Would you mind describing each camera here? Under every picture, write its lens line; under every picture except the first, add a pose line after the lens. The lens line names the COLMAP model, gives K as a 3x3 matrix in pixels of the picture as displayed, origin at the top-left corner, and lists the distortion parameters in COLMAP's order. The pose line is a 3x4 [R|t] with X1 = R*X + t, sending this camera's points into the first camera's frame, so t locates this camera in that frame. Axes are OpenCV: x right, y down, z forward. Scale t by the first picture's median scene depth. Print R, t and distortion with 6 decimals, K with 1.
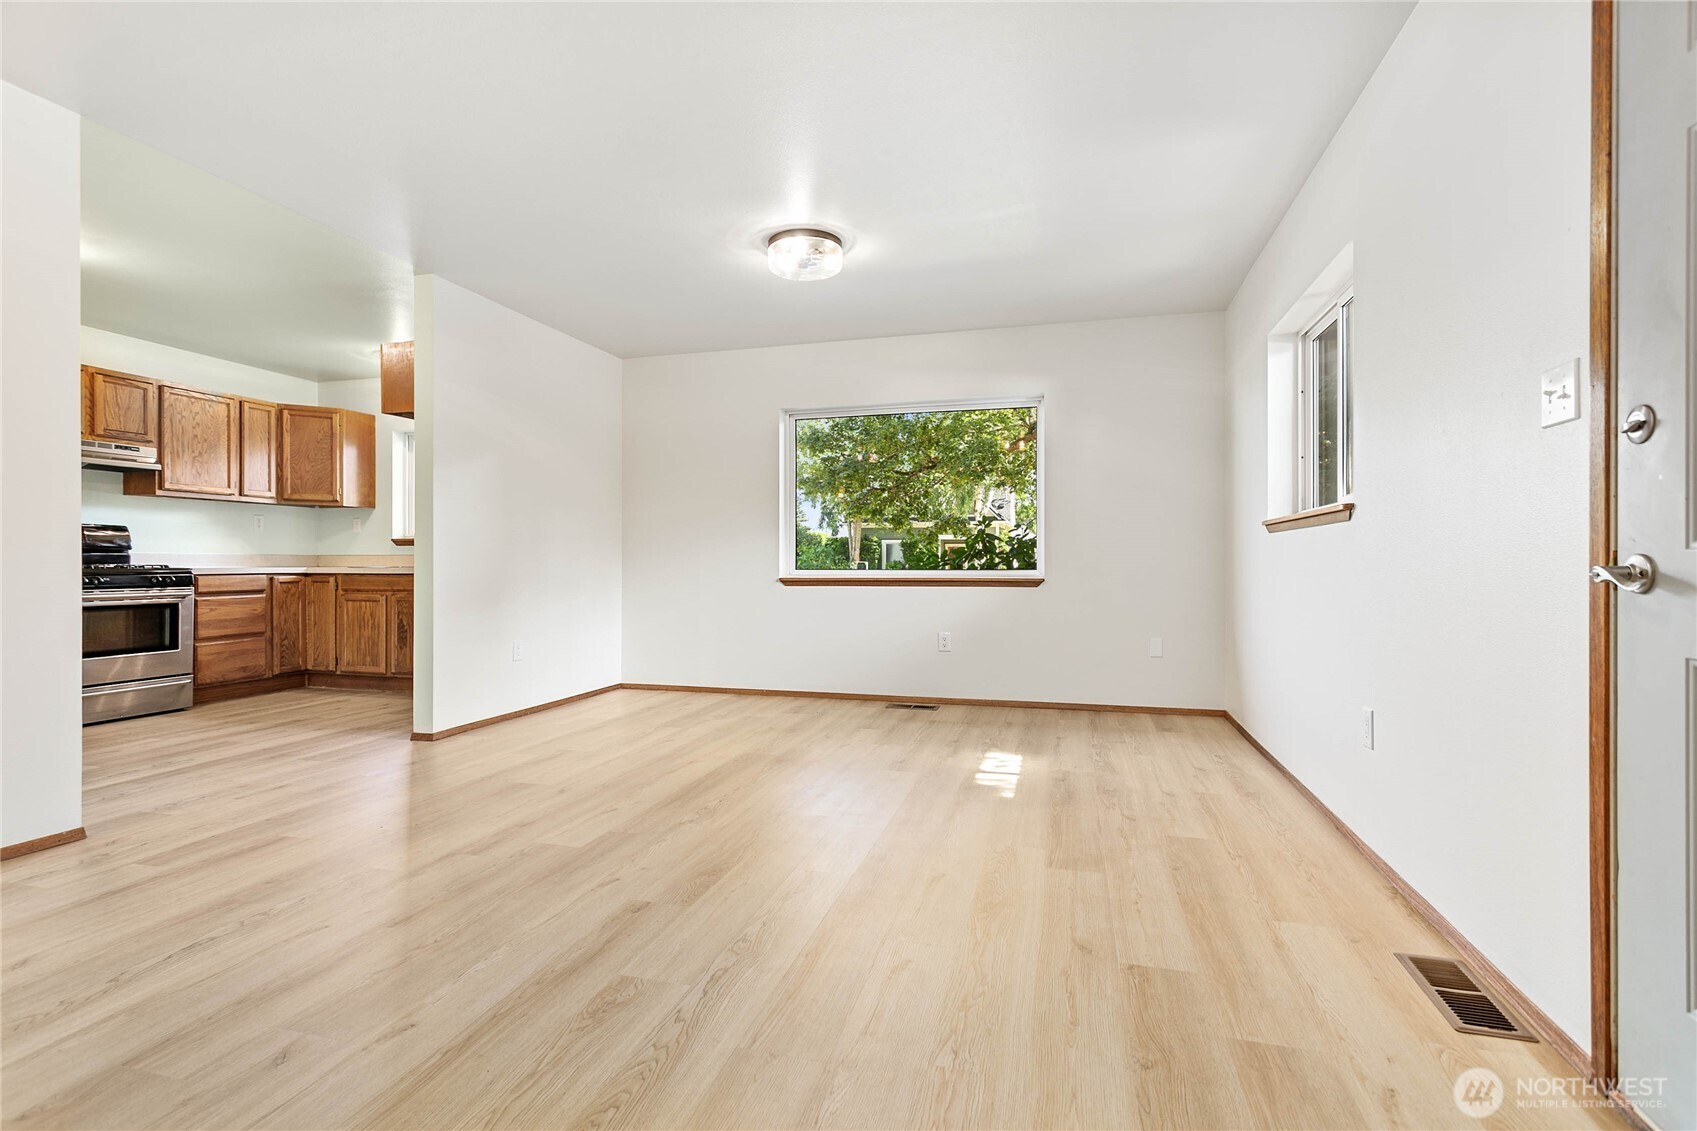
lens RADIAL K [[804.3, 0, 844.5], [0, 804.3, 561.8], [0, 0, 1]] dist [0.001683, 0.001035]
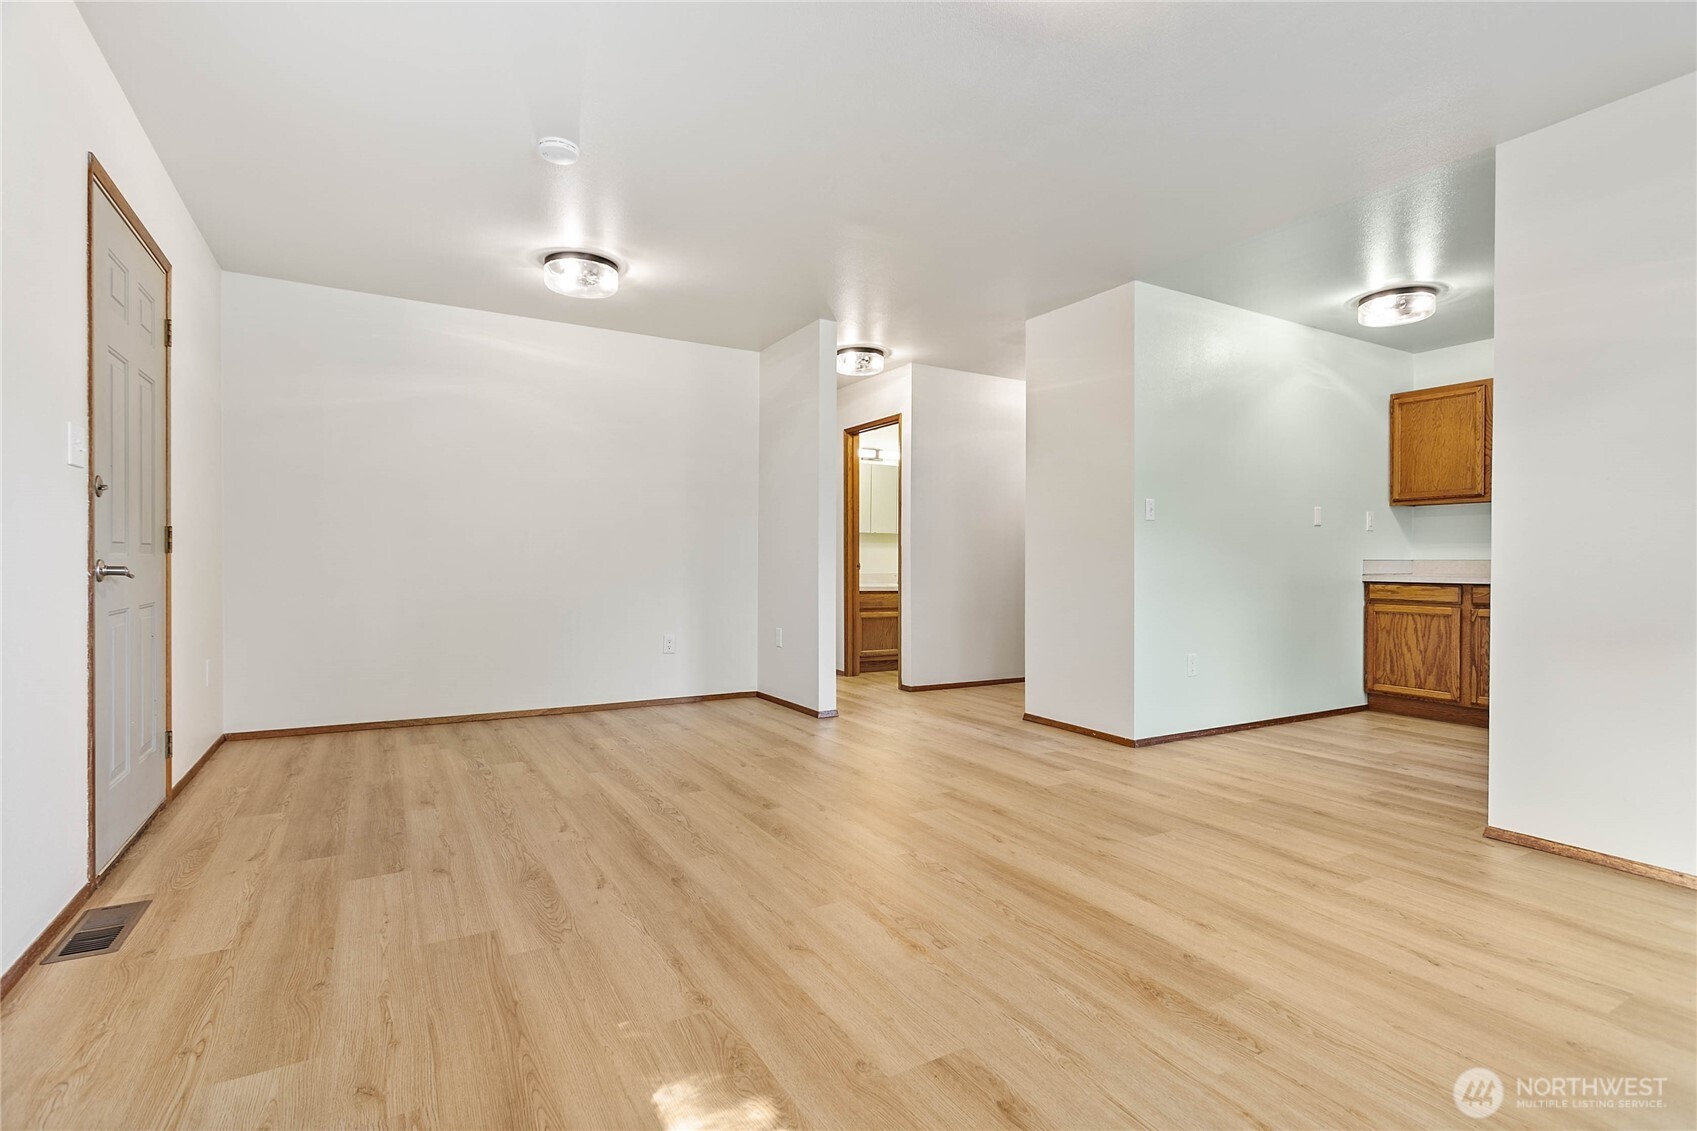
lens RADIAL K [[796.3, 0, 842.3], [0, 796.3, 563.1], [0, 0, 1]] dist [0.000344, 0.000118]
pose [[-0.697182, -0.004478, -0.716880, 0.284636], [-0.007003, 0.999975, 0.000564, -0.004093], [0.716860, 0.005414, -0.697196, 0.874534]]
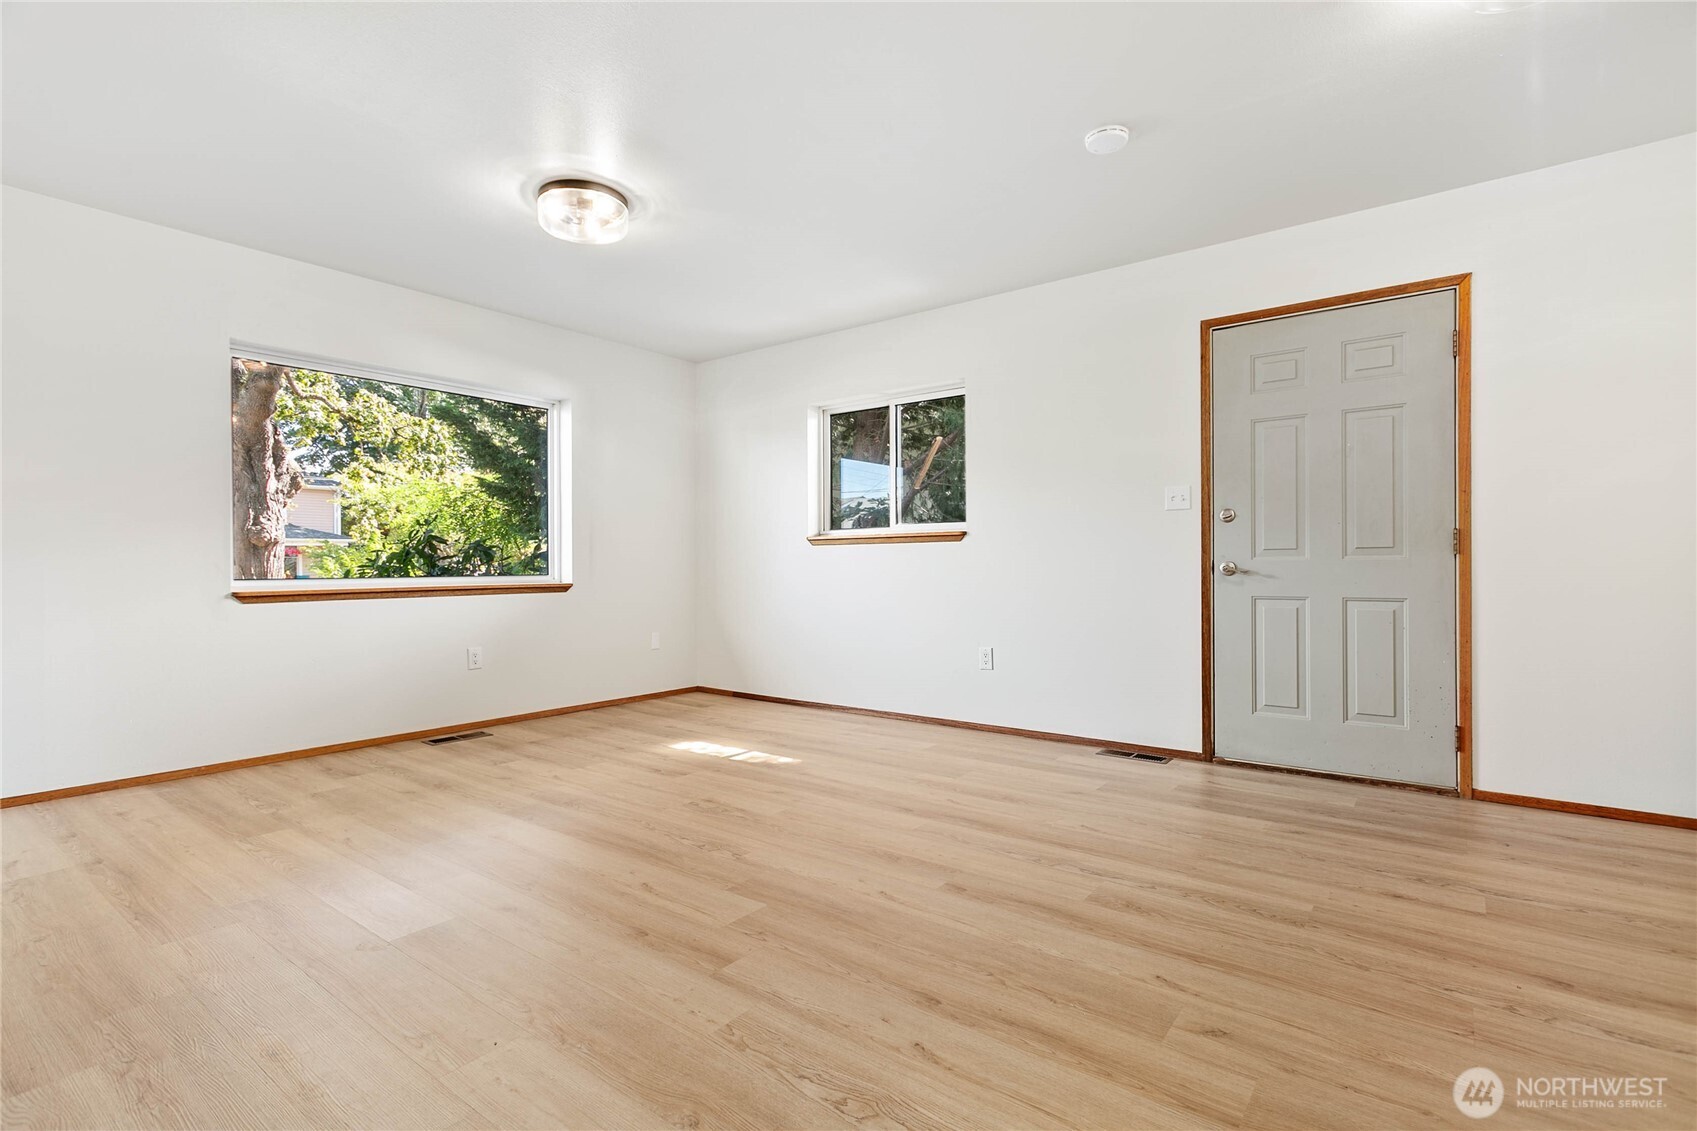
lens RADIAL K [[796.3, 0, 842.3], [0, 796.3, 563.1], [0, 0, 1]] dist [0.000344, 0.000118]
pose [[0.375978, -0.000350, 0.926628, -0.542348], [0.003784, 0.999992, -0.001157, -0.001536], [-0.926621, 0.003942, 0.375977, 0.308615]]
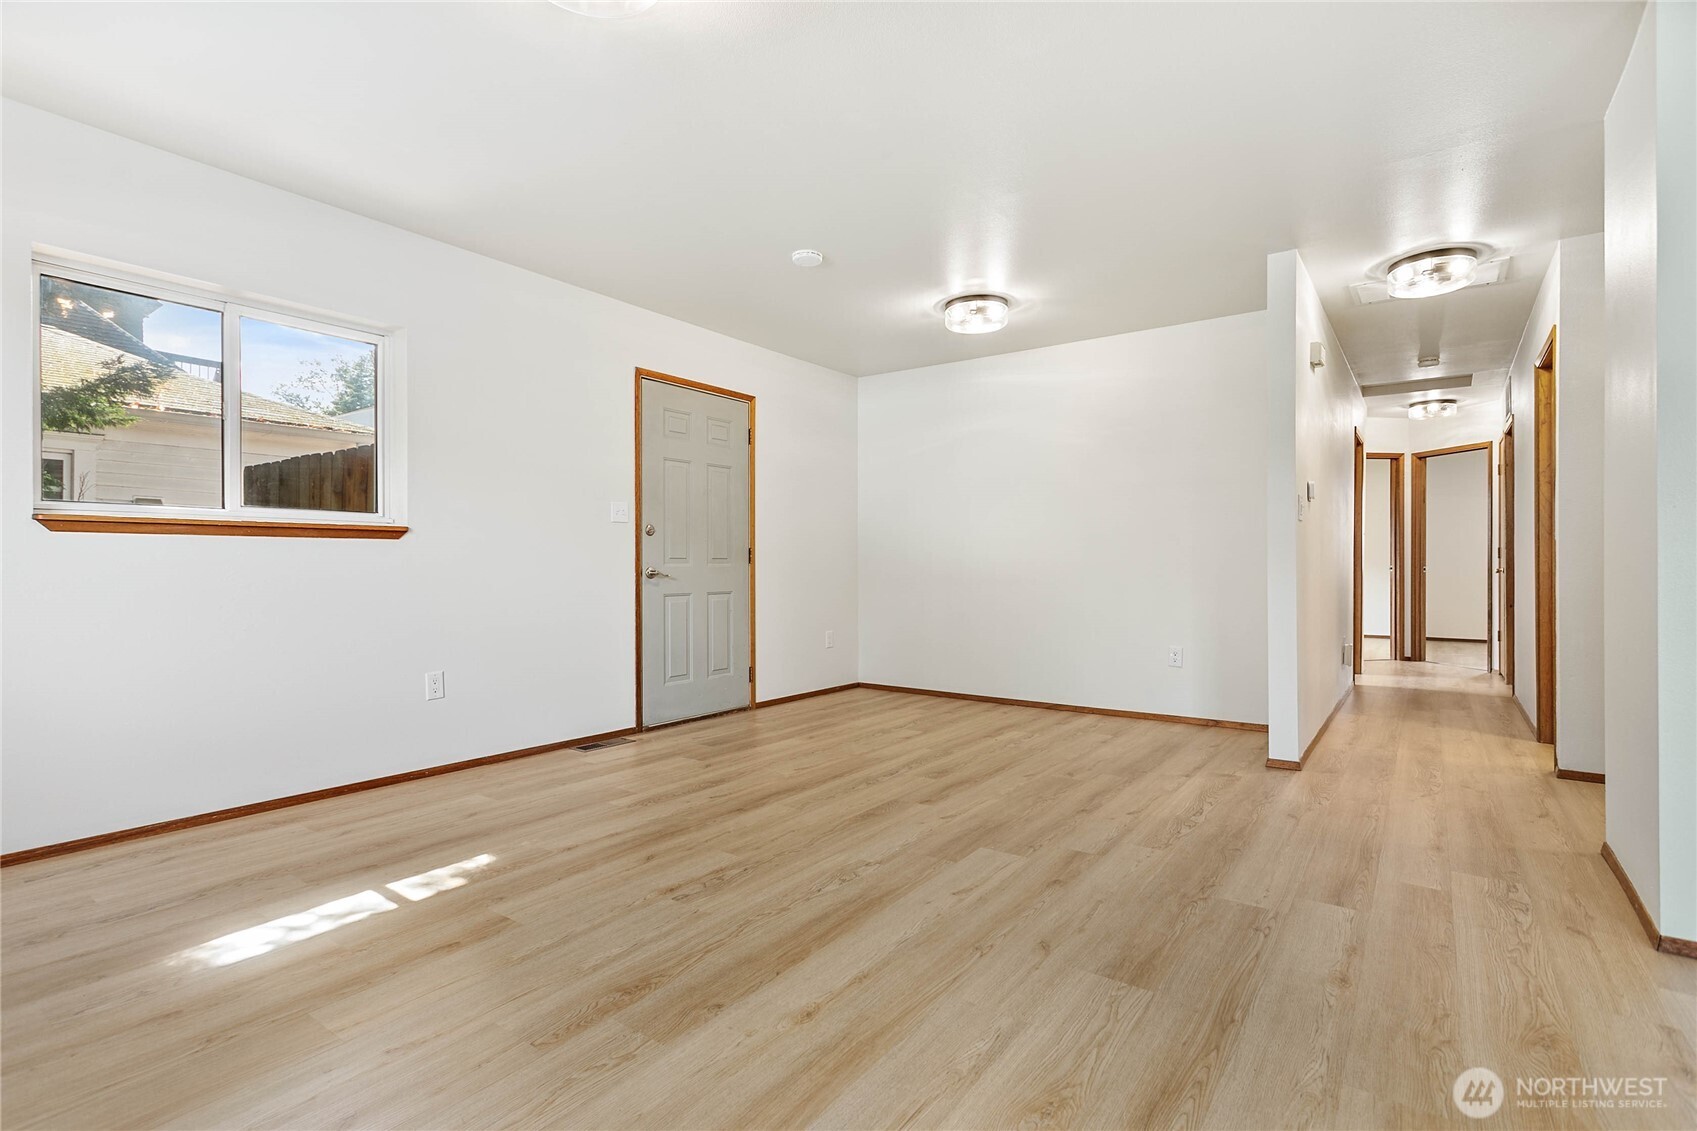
lens RADIAL K [[804.3, 0, 844.5], [0, 804.3, 561.8], [0, 0, 1]] dist [0.001683, 0.001035]
pose [[-0.936698, 0.001094, 0.350136, -0.266301], [-0.001055, 0.999982, -0.005946, -0.003549], [-0.350136, -0.005939, -0.936680, 1.028040]]
